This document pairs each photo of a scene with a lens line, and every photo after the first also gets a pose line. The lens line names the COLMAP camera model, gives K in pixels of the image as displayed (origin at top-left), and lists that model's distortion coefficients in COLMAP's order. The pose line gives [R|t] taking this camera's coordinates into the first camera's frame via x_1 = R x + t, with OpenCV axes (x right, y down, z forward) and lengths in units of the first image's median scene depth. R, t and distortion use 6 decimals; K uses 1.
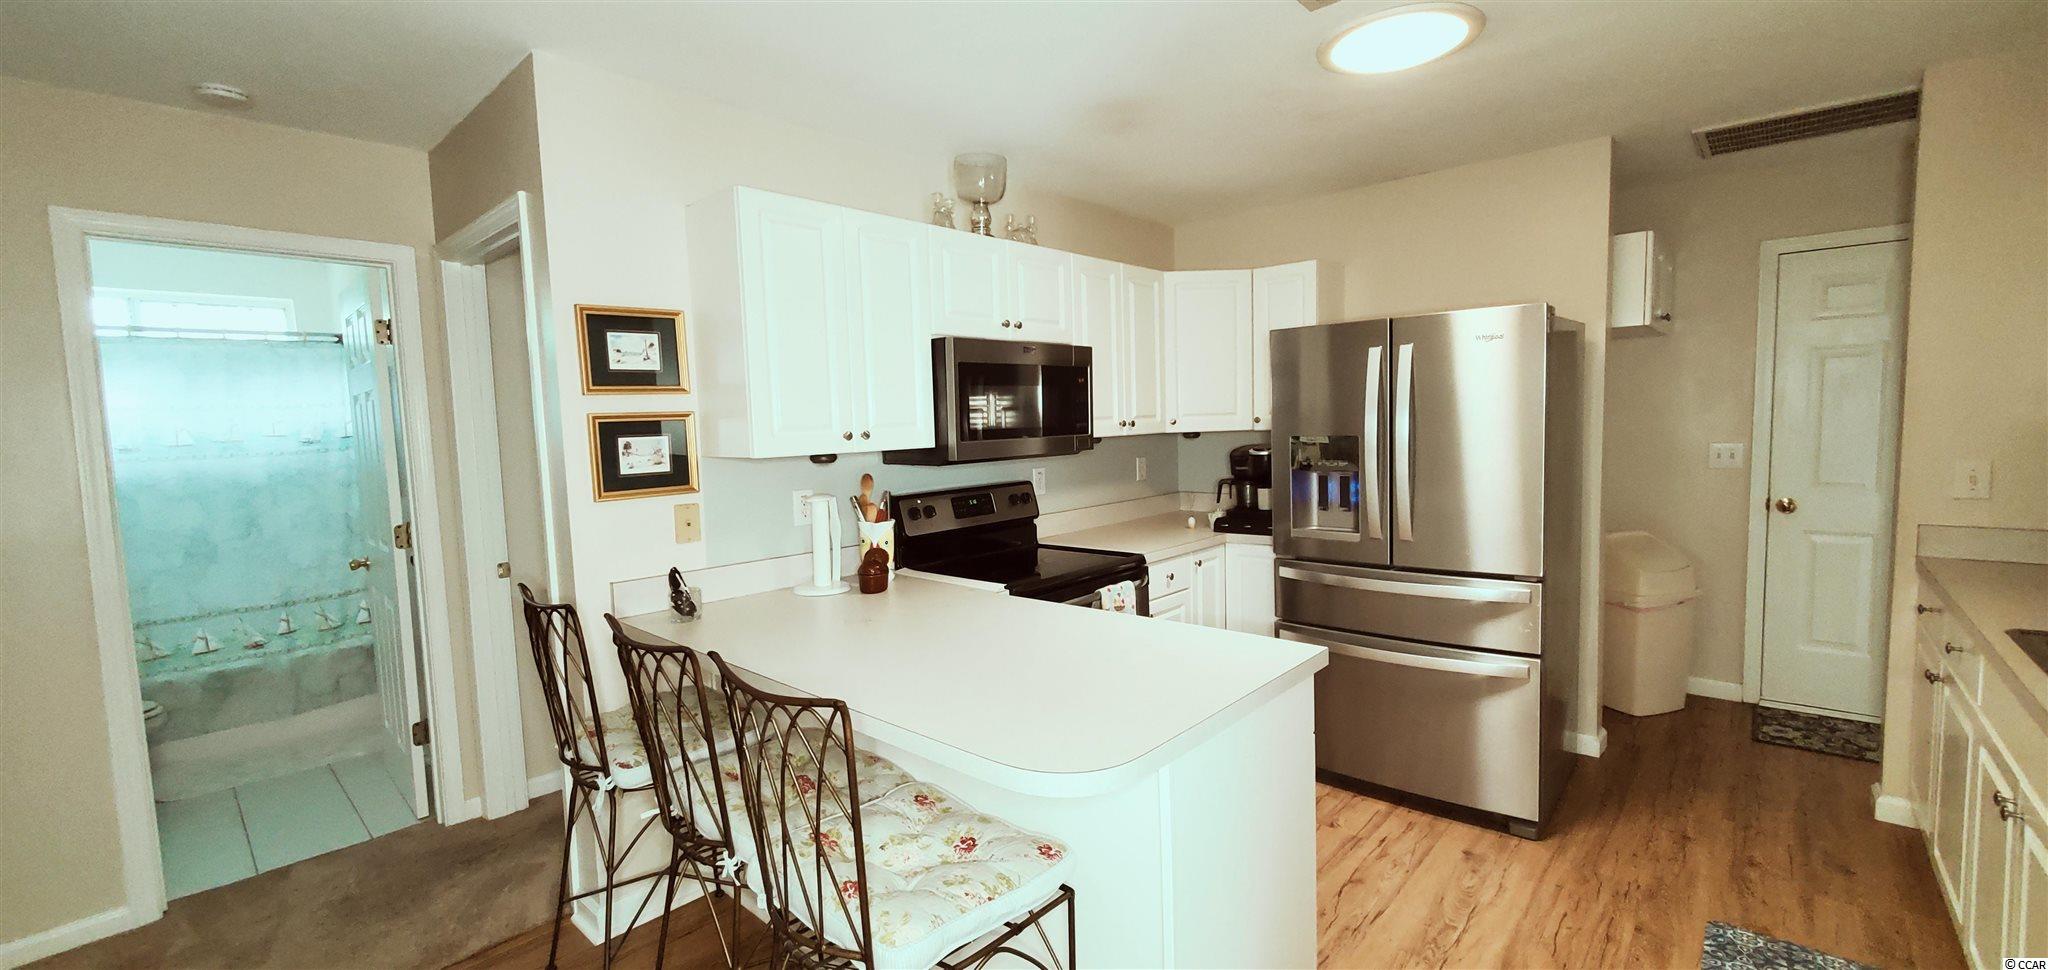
lens RADIAL K [[811.6, 0, 1017.3], [0, 811.6, 485.5], [0, 0, 1]] dist [0.000664, -0.000467]
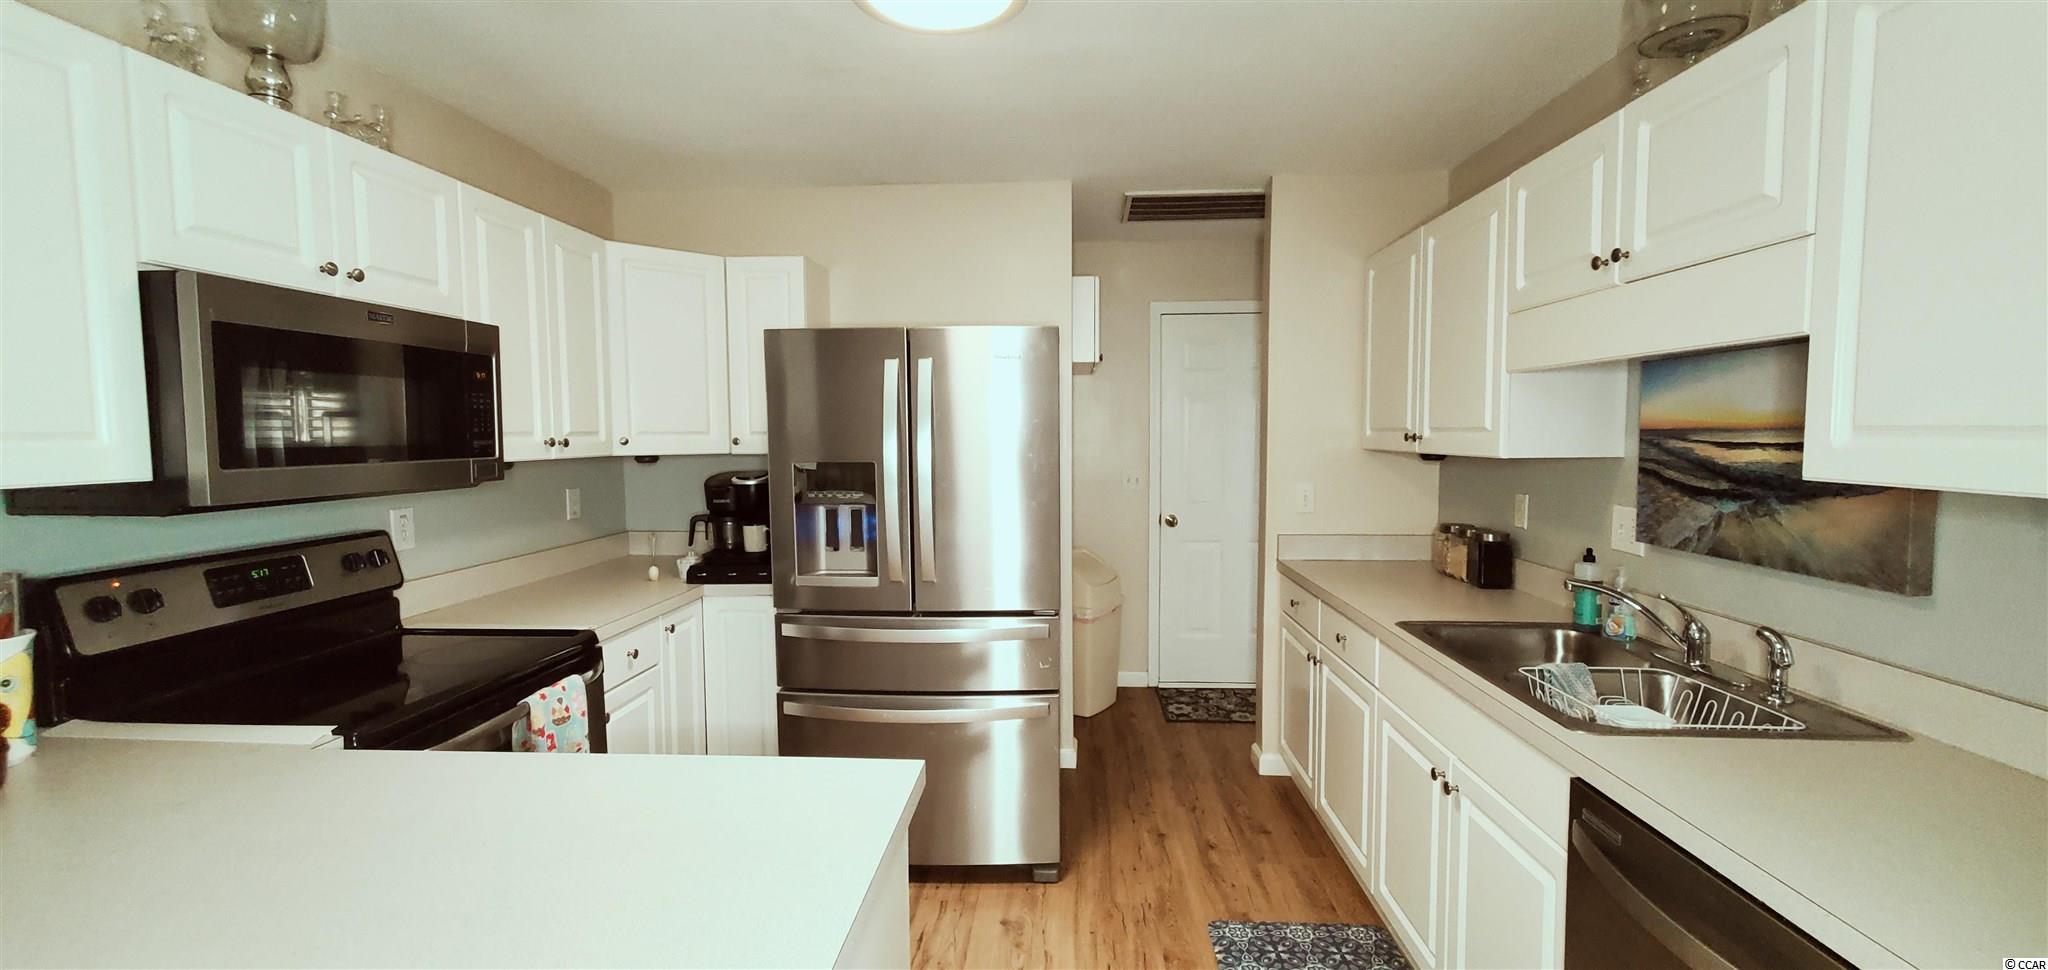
lens RADIAL K [[811.6, 0, 1017.3], [0, 811.6, 485.5], [0, 0, 1]] dist [0.000664, -0.000467]
pose [[0.777280, -0.013772, 0.629004, 0.001336], [0.030884, 0.999390, -0.016283, -0.016582], [-0.628396, 0.032083, 0.777232, 0.222239]]
